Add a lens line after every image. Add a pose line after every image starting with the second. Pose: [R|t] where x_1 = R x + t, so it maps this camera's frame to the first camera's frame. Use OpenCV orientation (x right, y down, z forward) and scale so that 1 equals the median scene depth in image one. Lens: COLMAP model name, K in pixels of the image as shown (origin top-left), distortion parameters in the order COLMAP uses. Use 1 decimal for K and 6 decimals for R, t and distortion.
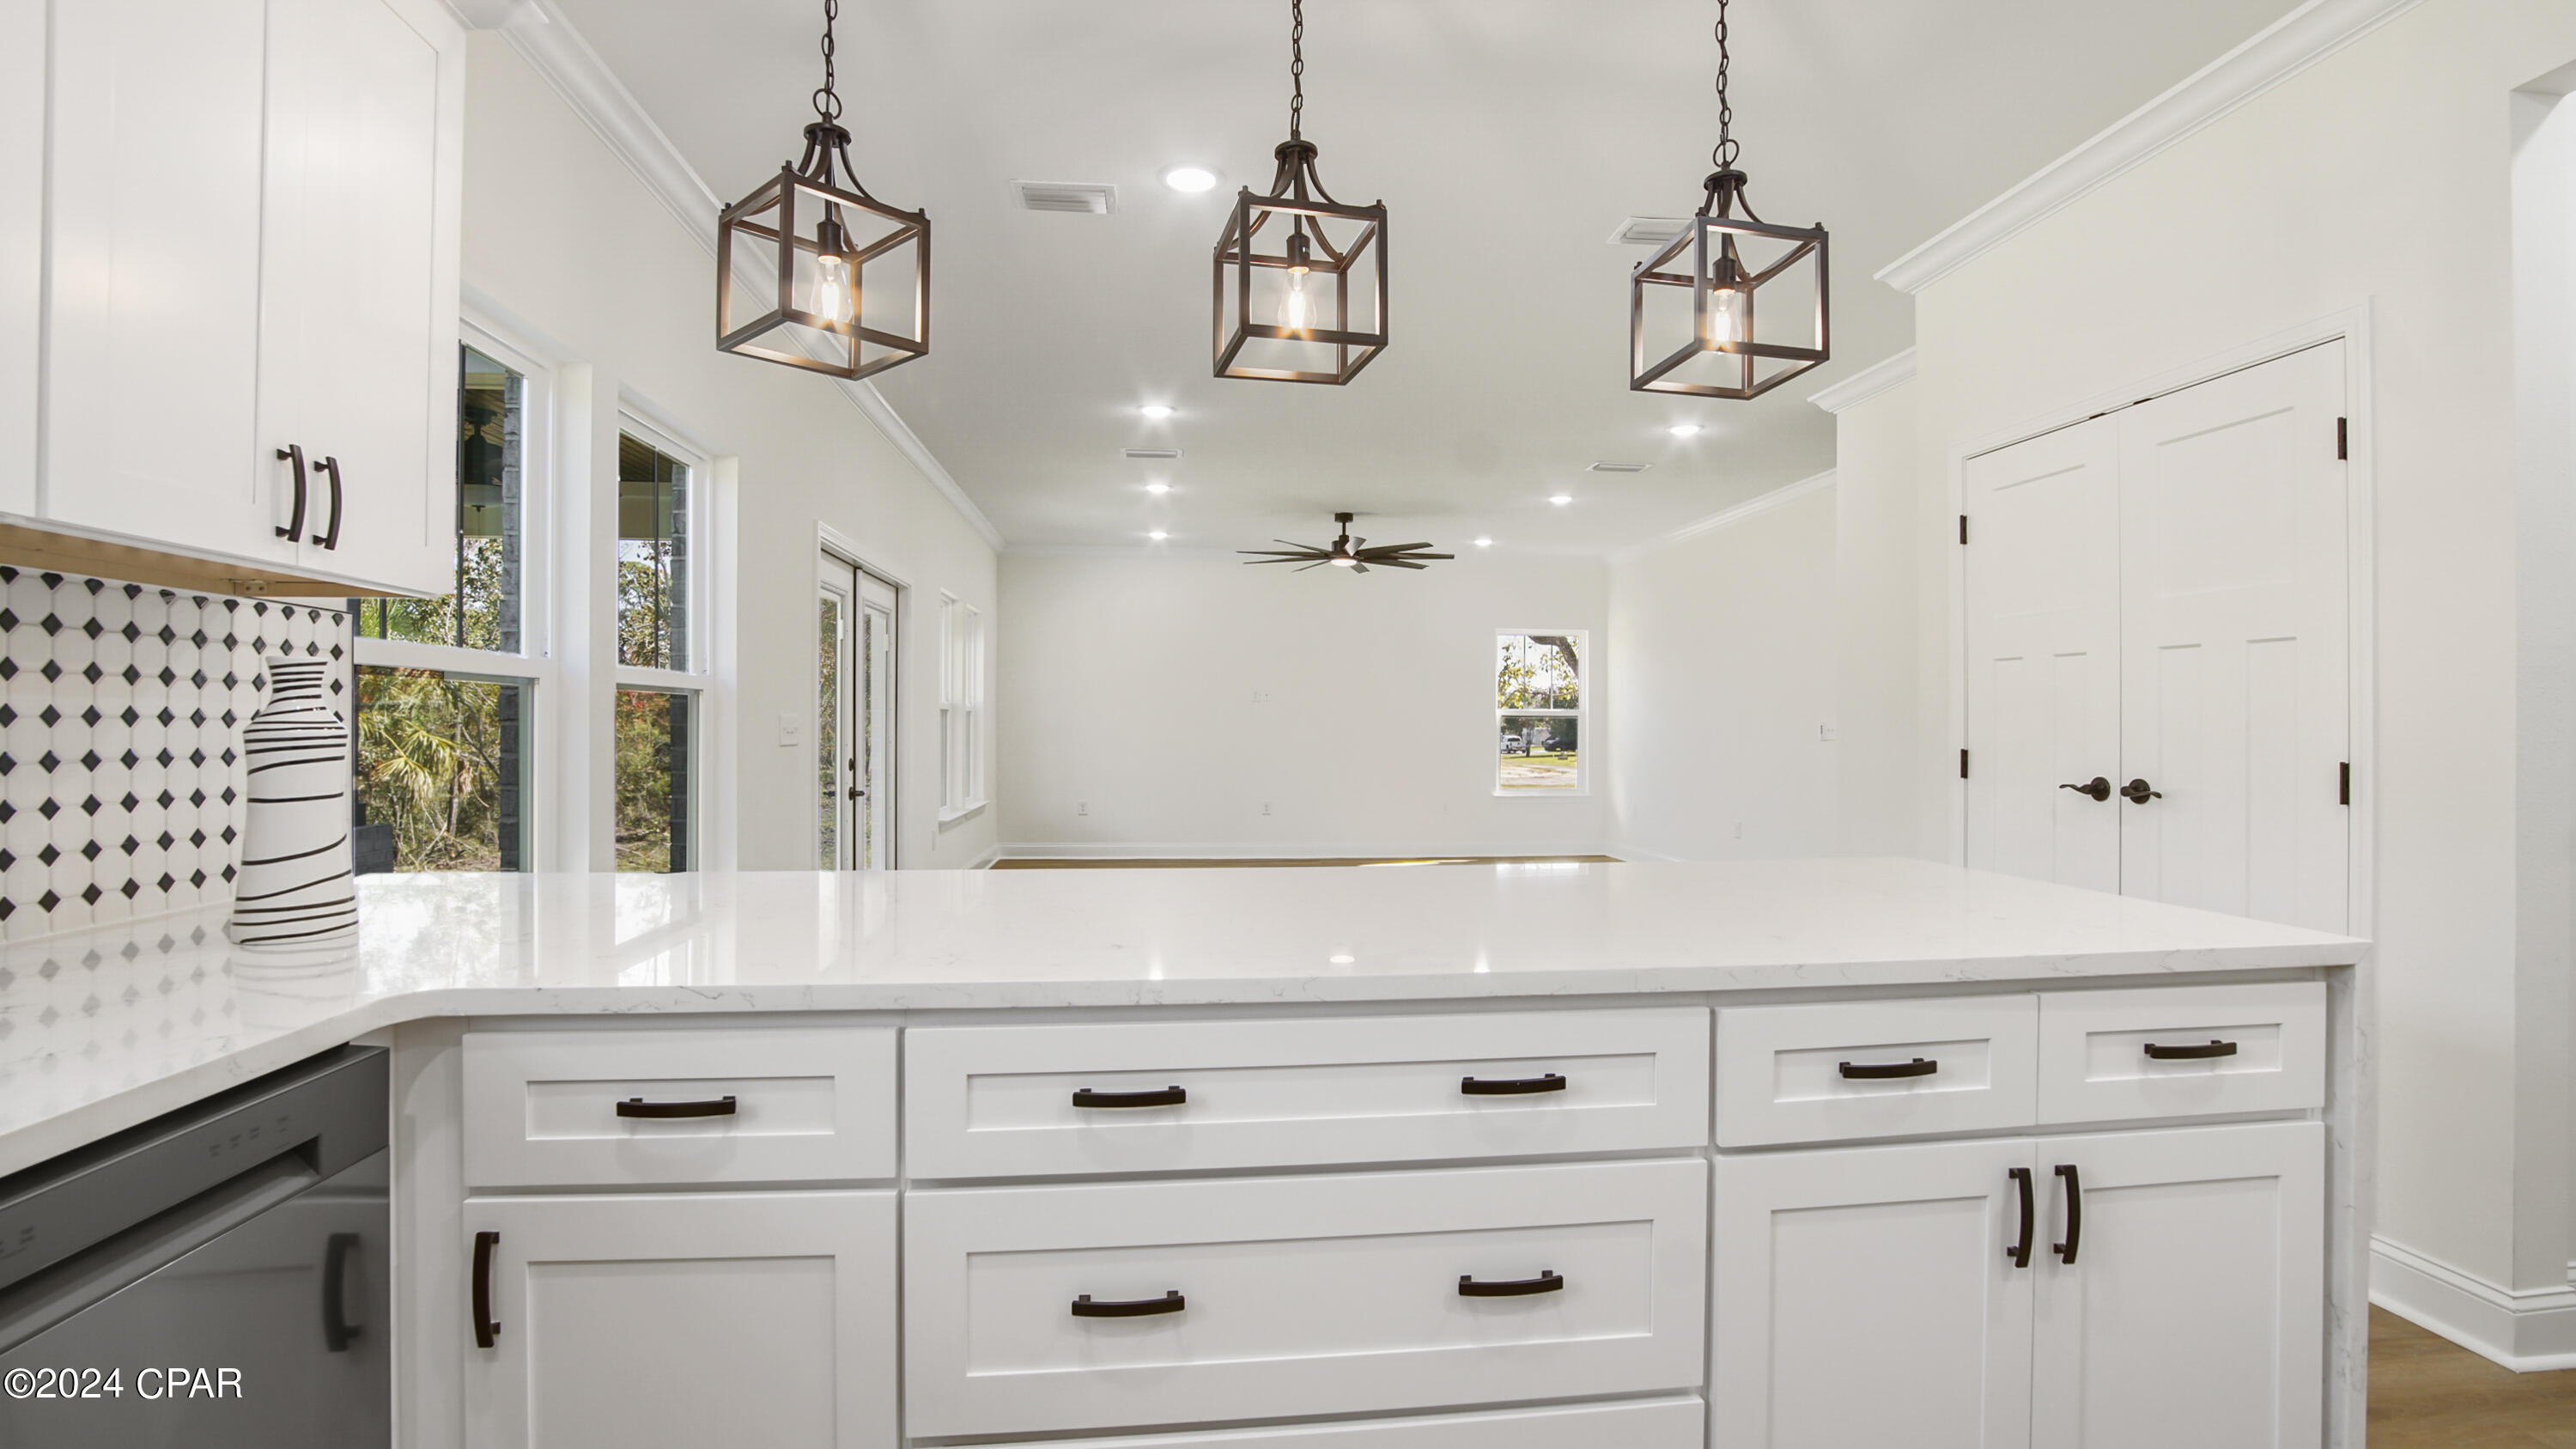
lens RADIAL K [[1160.2, 0, 1288.0], [0, 1160.2, 724.5], [0, 0, 1]] dist [0.000179, 0.000059]
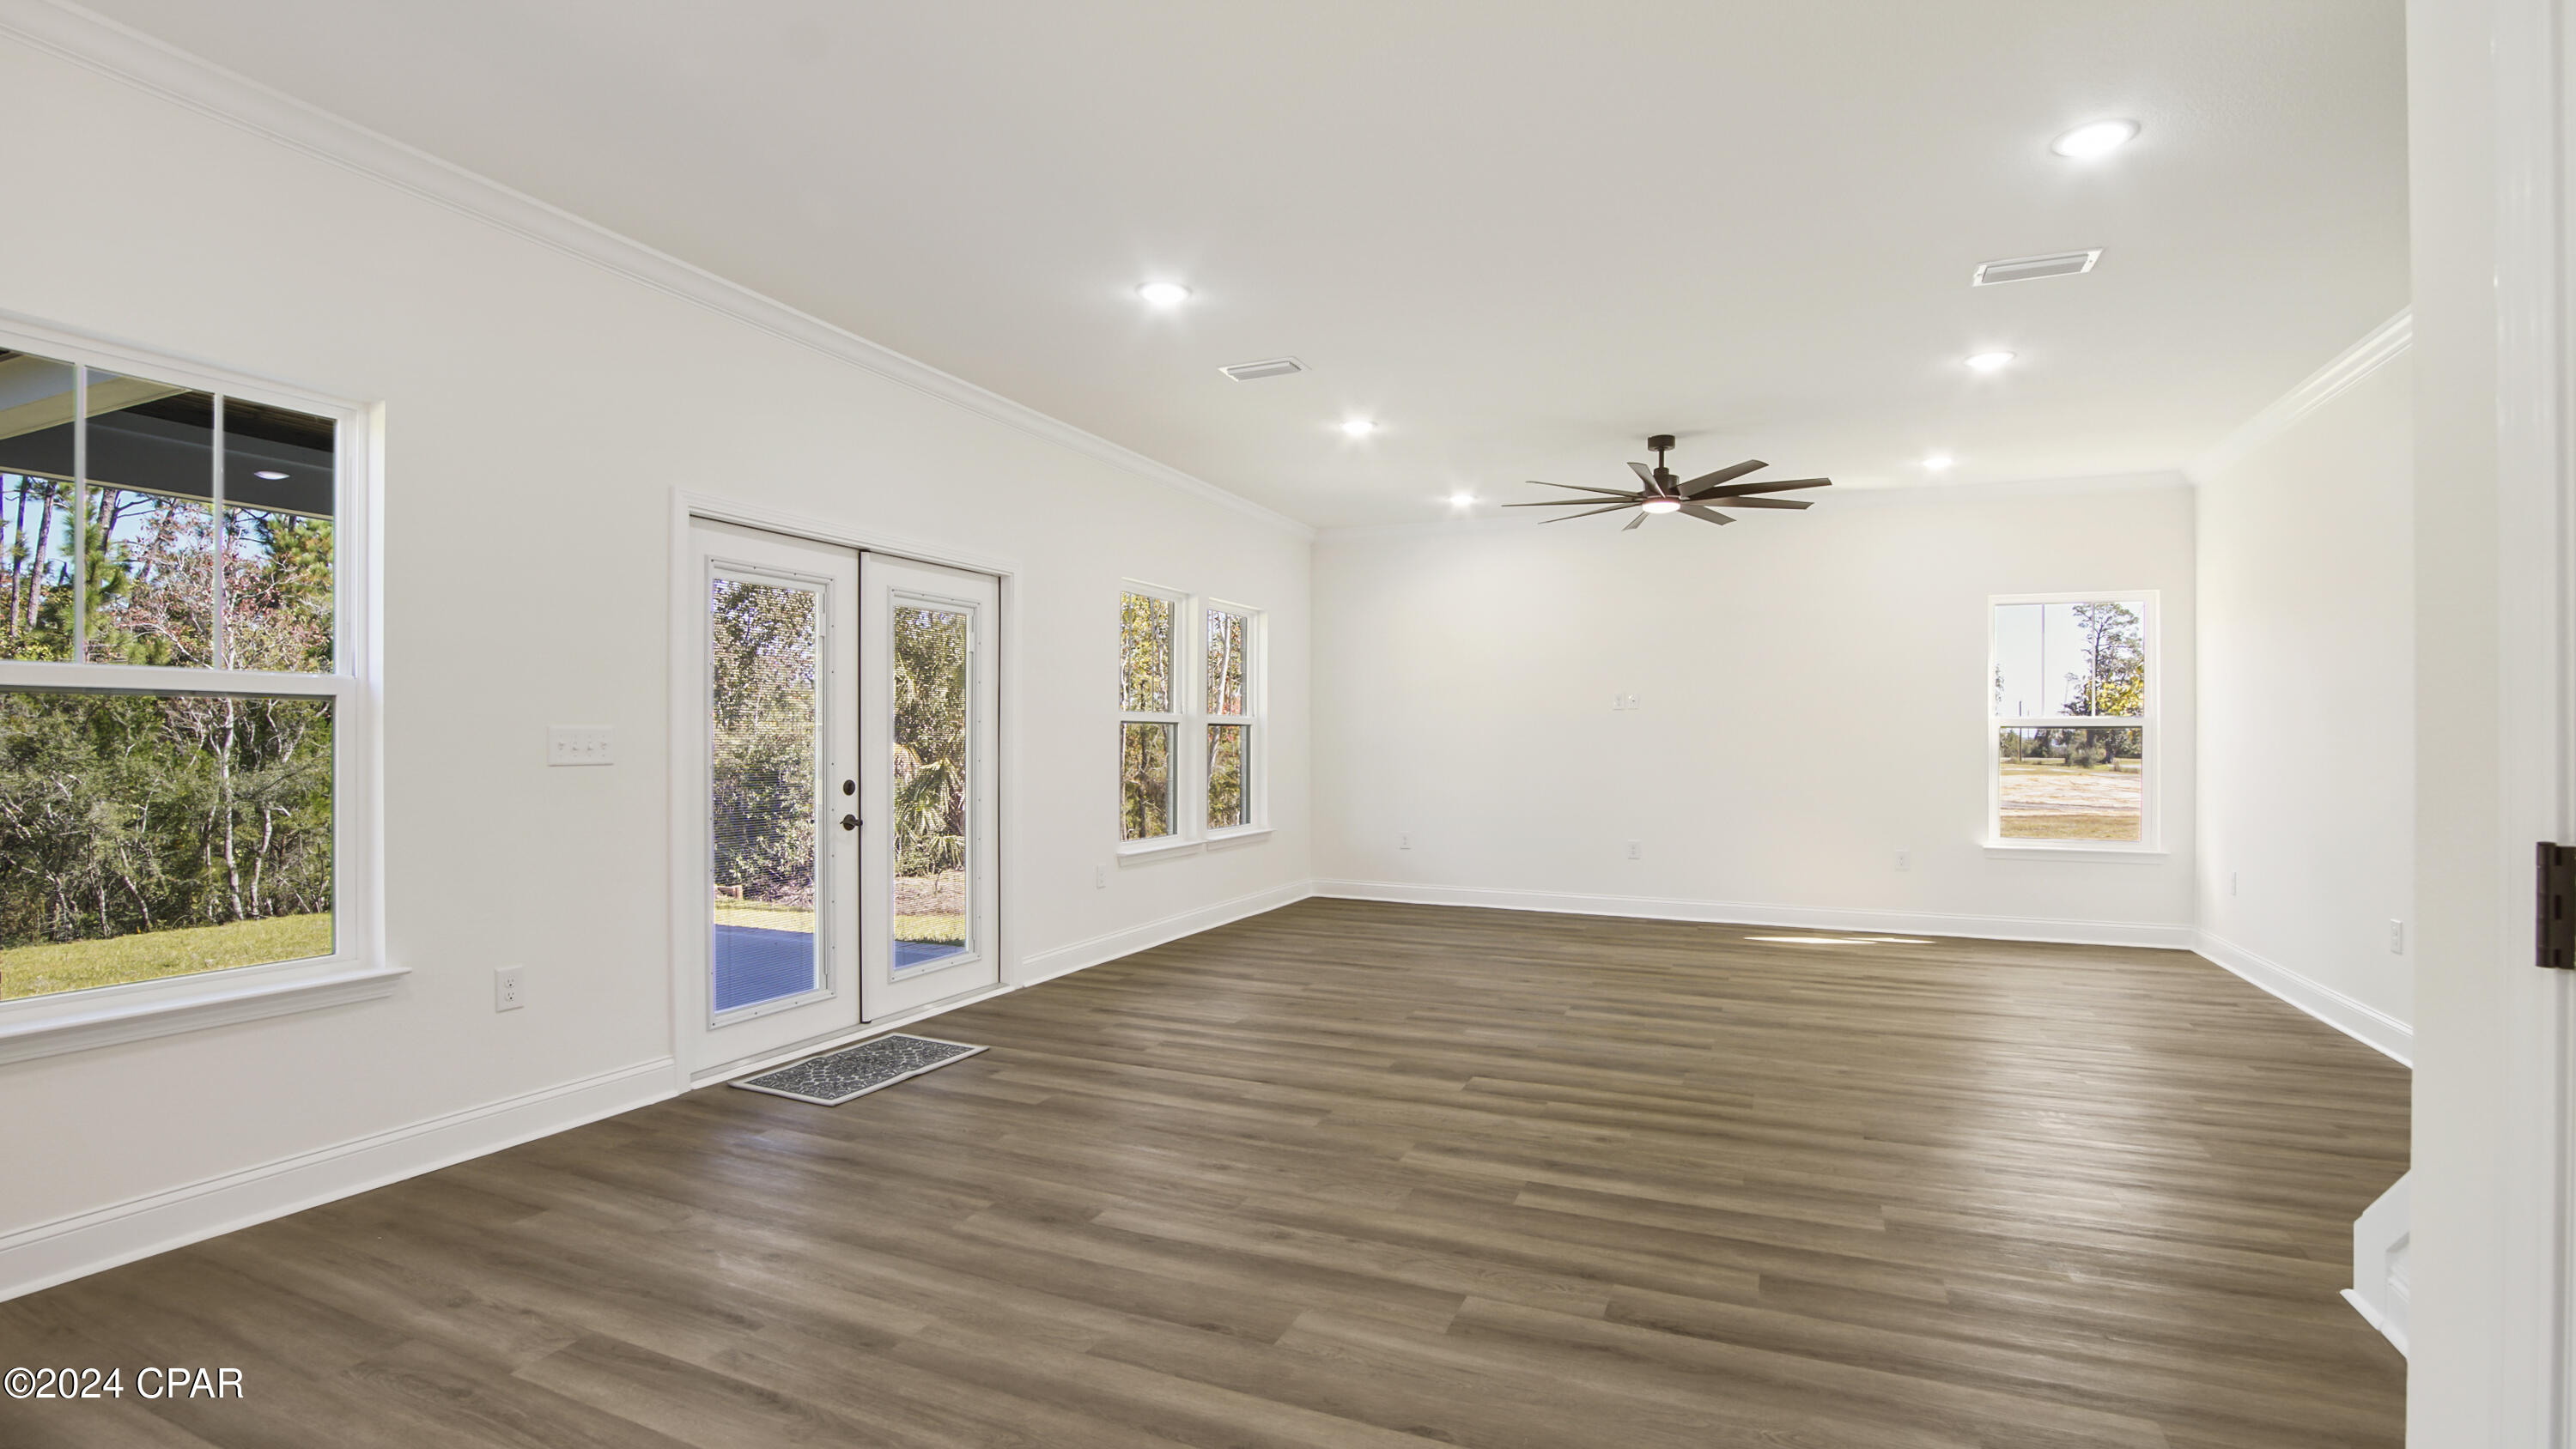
lens RADIAL K [[1188.4, 0, 1284.5], [0, 1188.4, 739.1], [0, 0, 1]] dist [-0.021804, 0.000315]
pose [[0.871509, -0.005231, -0.490351, 0.200357], [0.004175, 0.999986, -0.003248, 0.002396], [0.490362, 0.000784, 0.871519, 0.262843]]
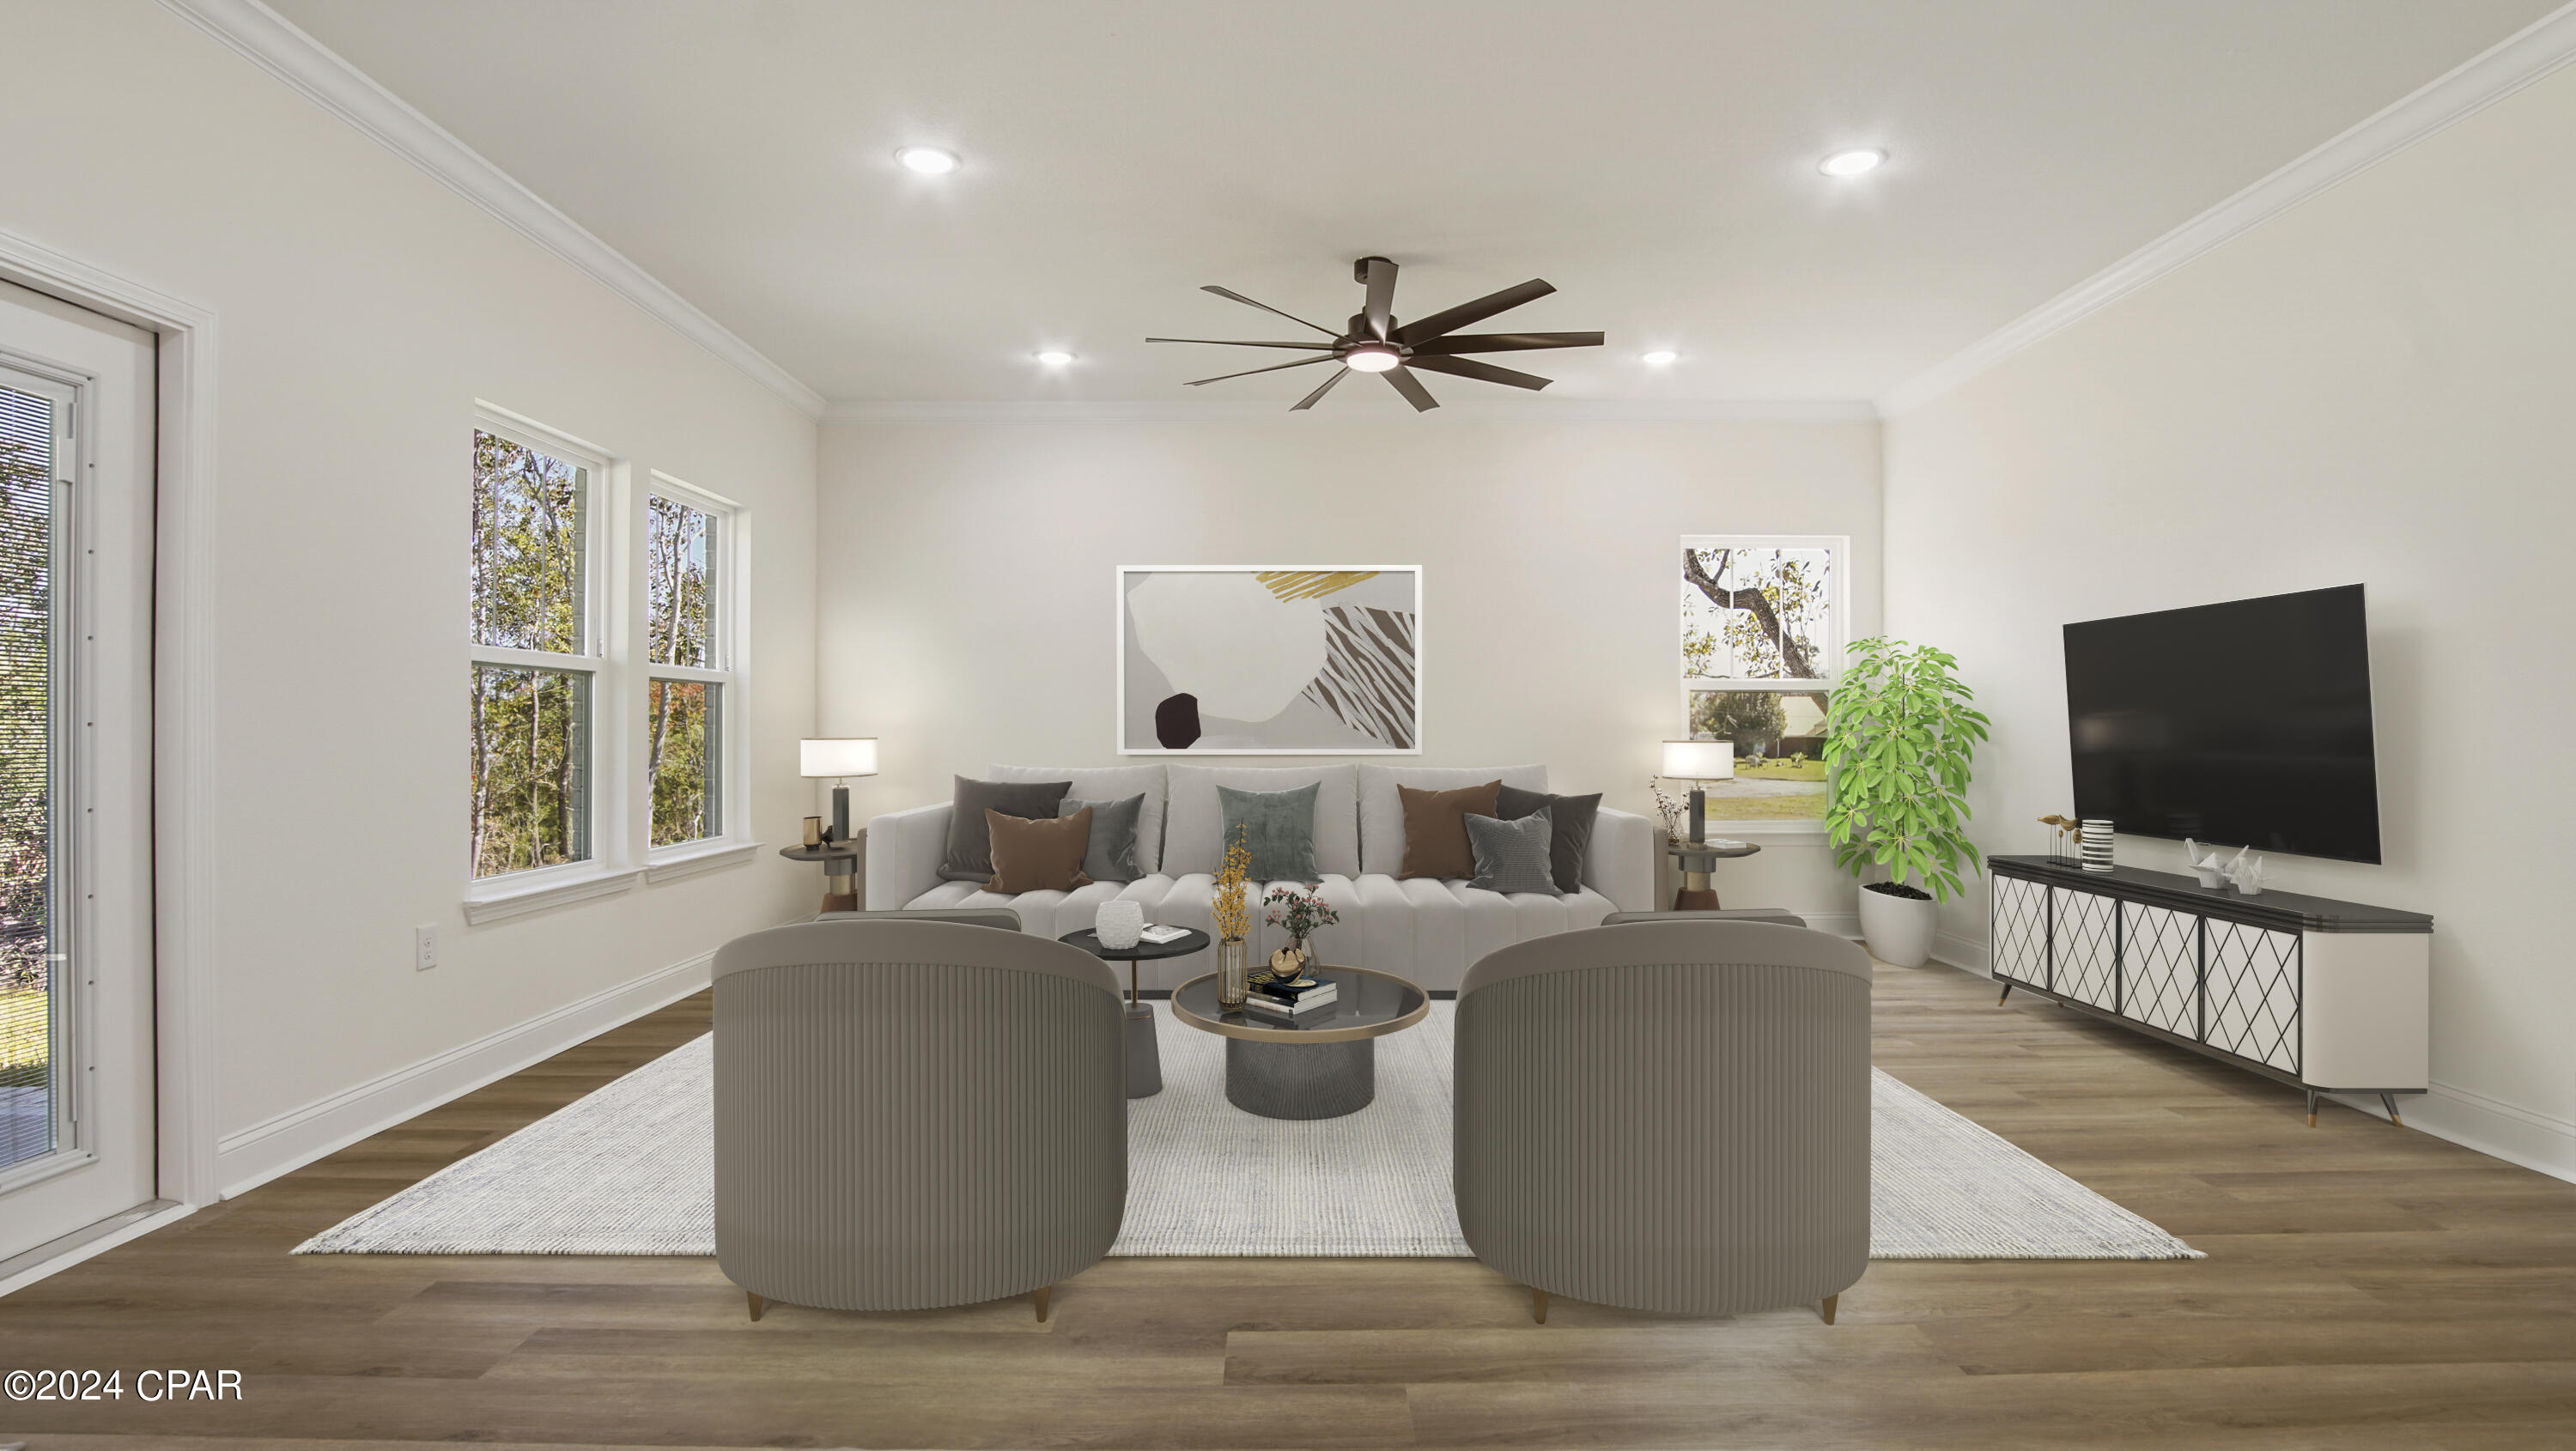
lens RADIAL K [[1262.4, 0, 1291.2], [0, 1262.4, 716.0], [0, 0, 1]] dist [-0.025179, 0.000130]
pose [[0.994176, -0.010944, -0.107208, 0.069001], [0.009678, 0.999877, -0.012320, 0.015949], [0.107329, 0.011211, 0.994160, 0.469981]]
